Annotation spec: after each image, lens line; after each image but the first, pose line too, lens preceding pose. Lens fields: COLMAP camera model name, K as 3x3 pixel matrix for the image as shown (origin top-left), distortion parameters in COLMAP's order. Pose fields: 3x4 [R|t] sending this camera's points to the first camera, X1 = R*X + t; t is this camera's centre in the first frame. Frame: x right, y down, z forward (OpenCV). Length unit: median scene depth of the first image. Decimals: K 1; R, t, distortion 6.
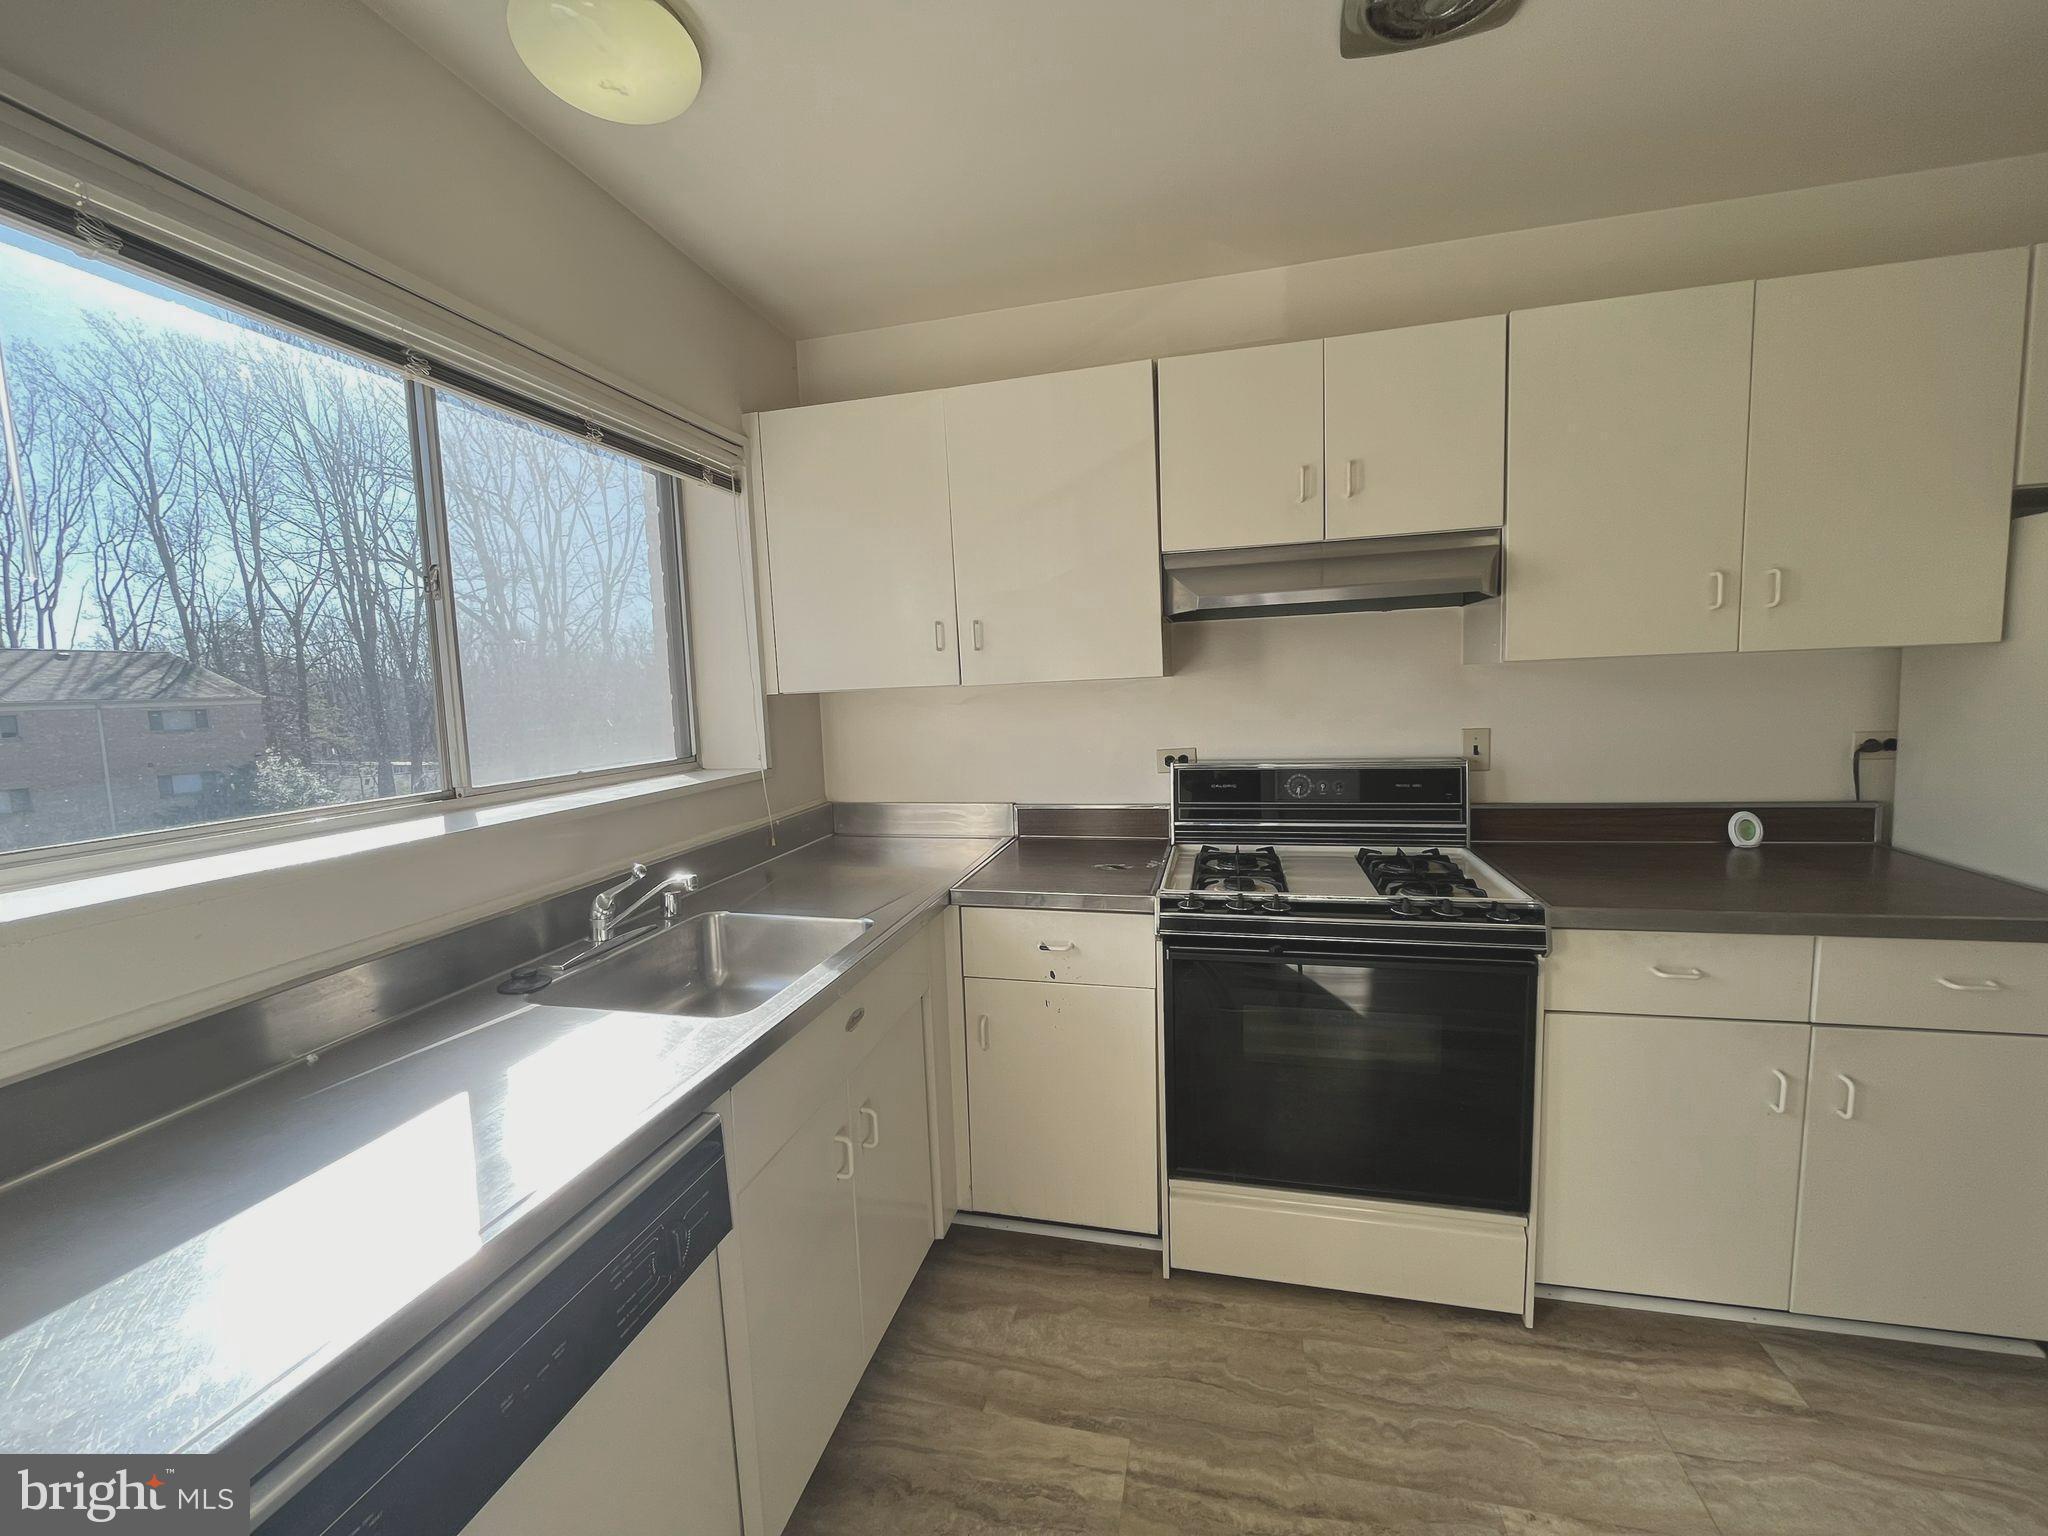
lens RADIAL K [[822.4, 0, 1024.0], [0, 822.4, 768.0], [0, 0, 1]] dist [-0.002260, -0.000355]
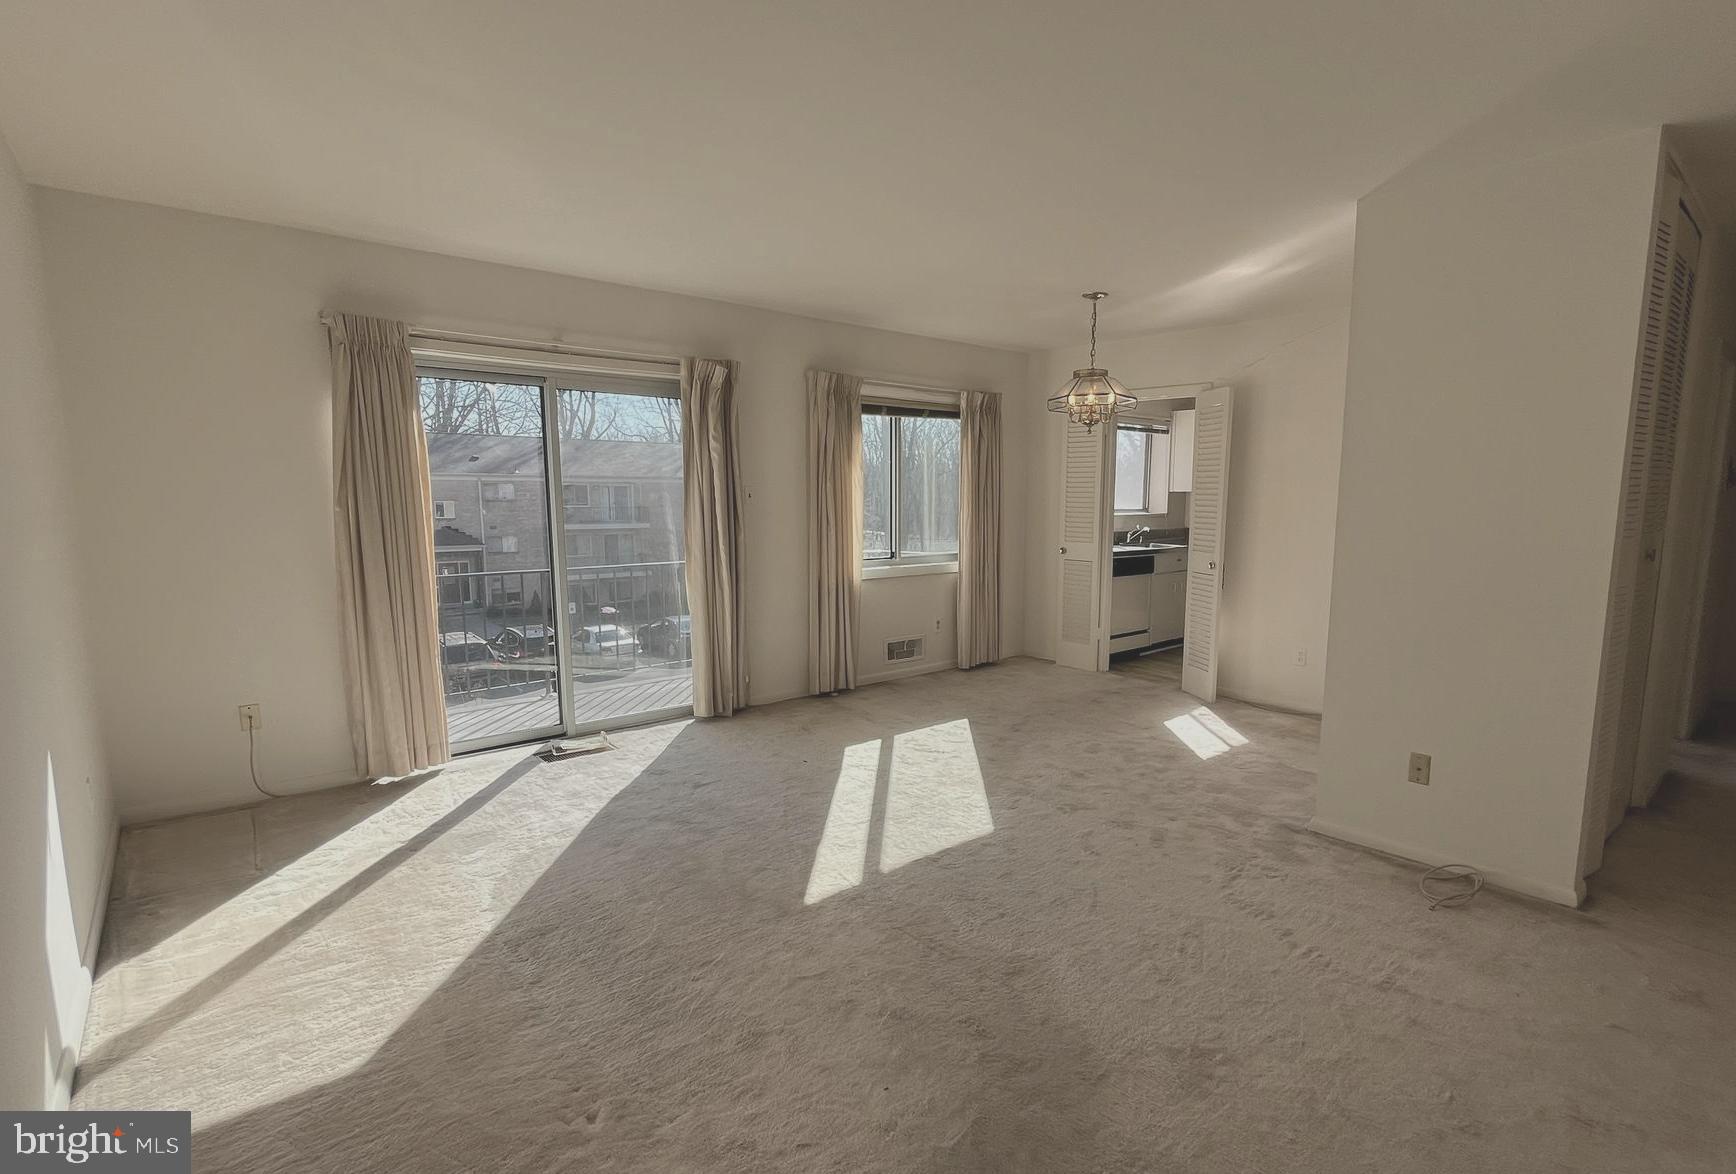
lens RADIAL K [[716.3, 0, 868.0], [0, 716.3, 587.0], [0, 0, 1]] dist [0.000416, 0.000007]
pose [[0.767697, 0.104649, -0.632210, 0.866410], [-0.083298, 0.994501, 0.063469, 0.295752], [0.635376, 0.003937, 0.772193, -2.794758]]
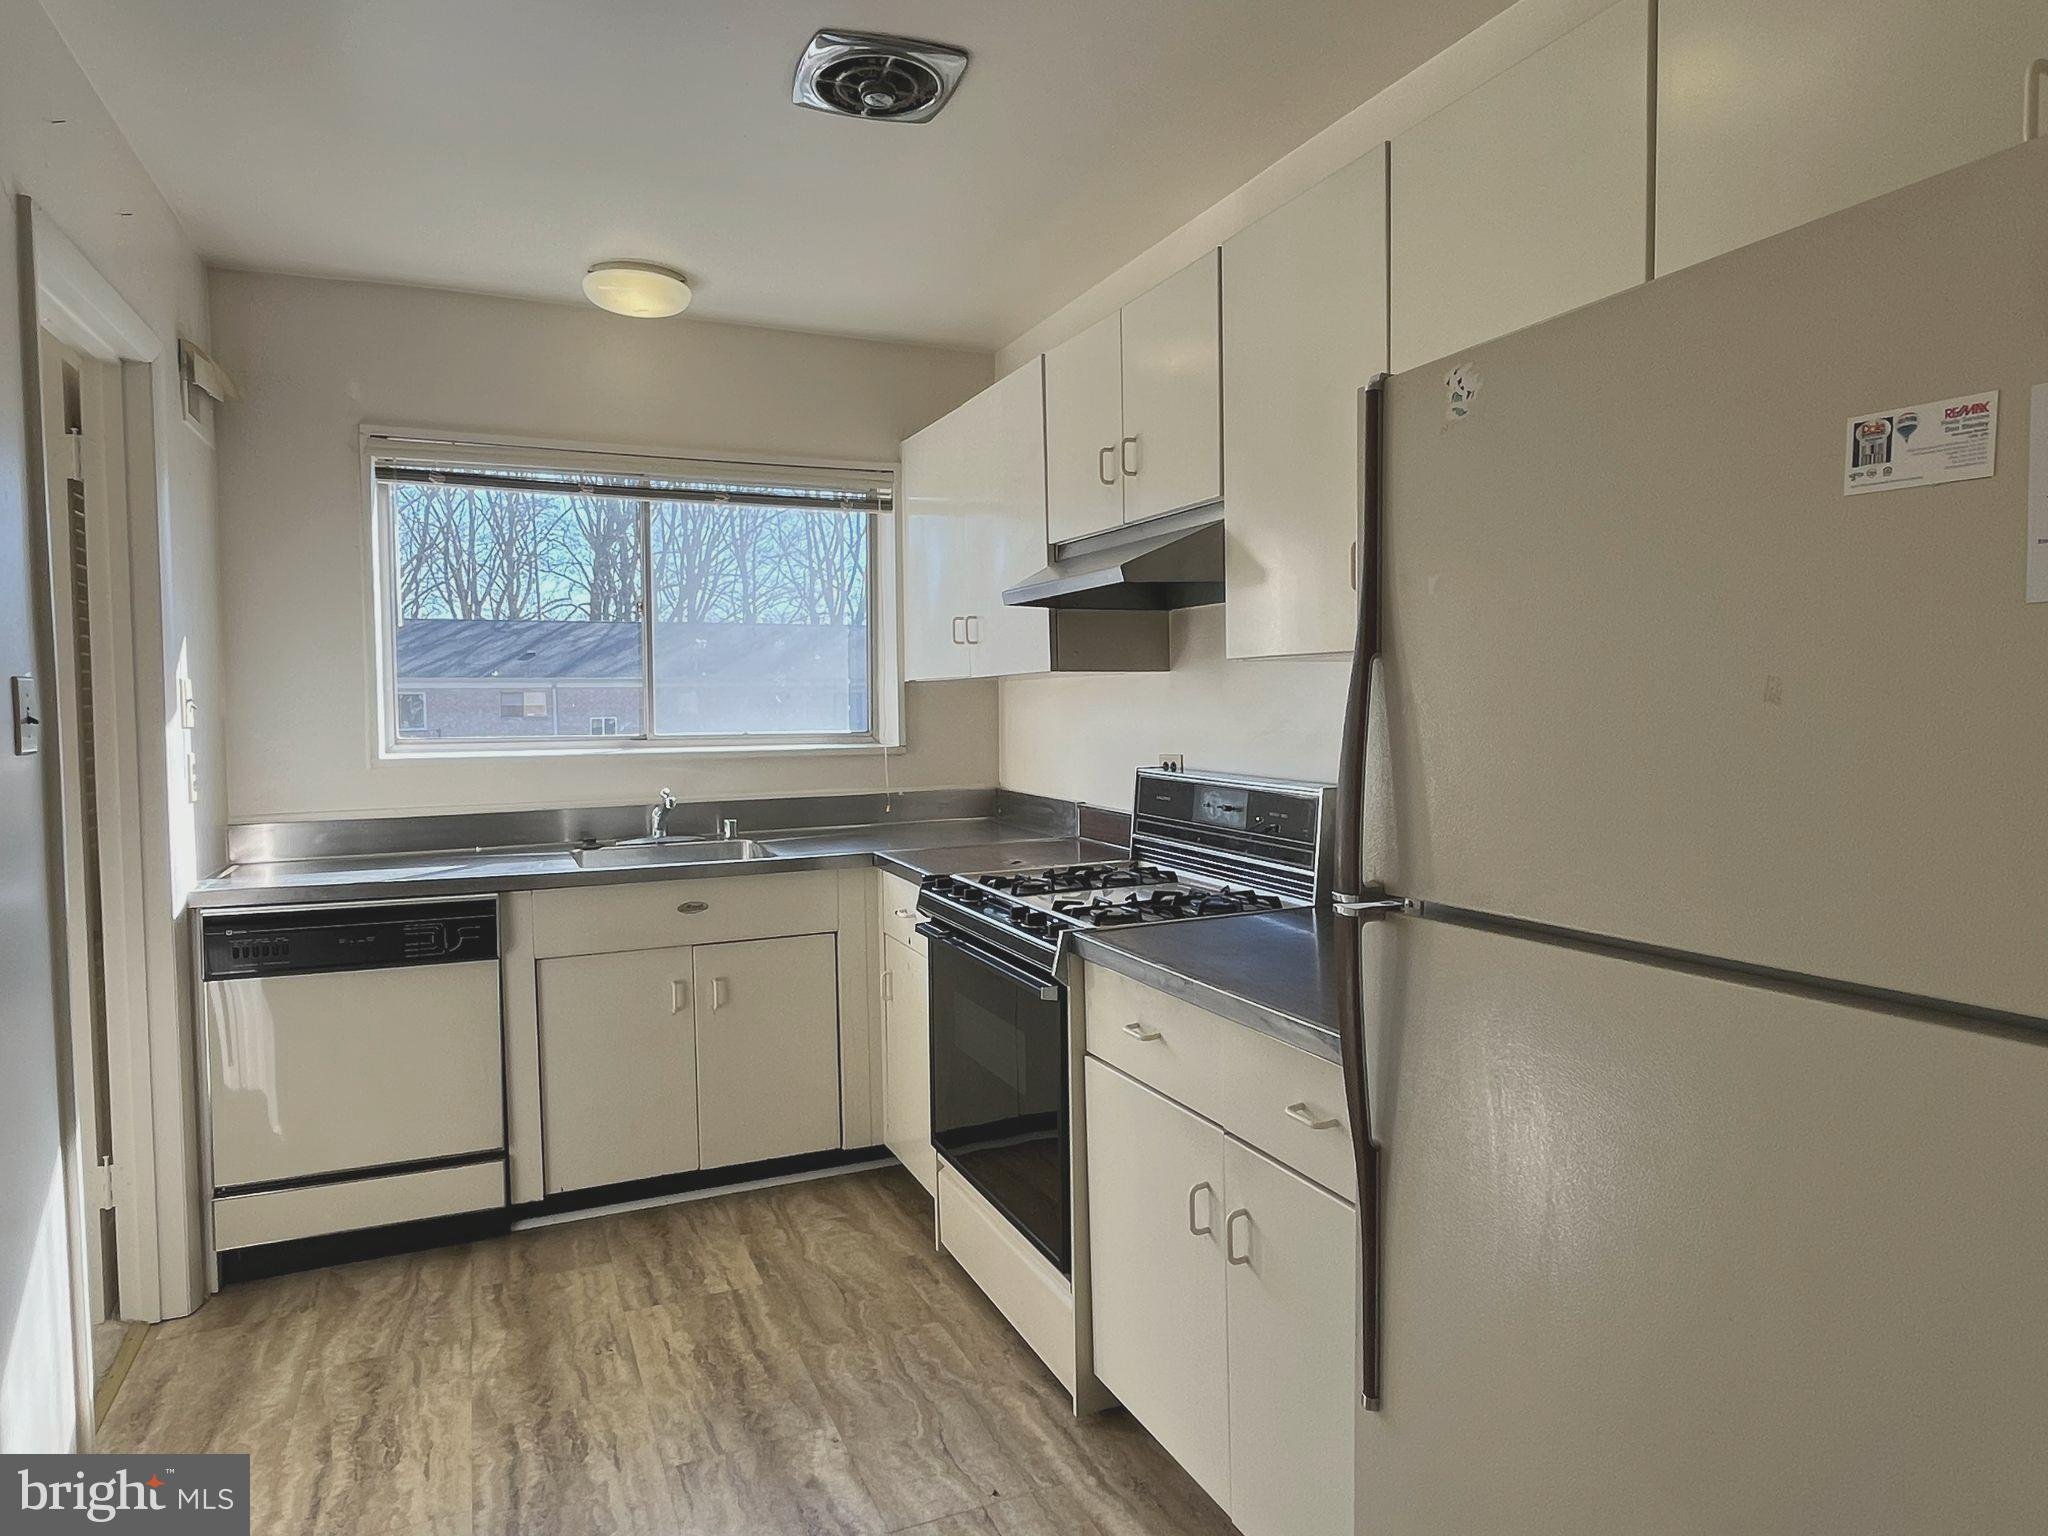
lens RADIAL K [[1245.0, 0, 1024.0], [0, 1245.0, 768.0], [0, 0, 1]] dist [-0.007159, -0.001403]
pose [[0.609742, 0.078683, -0.788684, 1.524610], [-0.095179, 0.995129, 0.025695, -0.037170], [0.786864, 0.059398, 0.614261, 0.093542]]
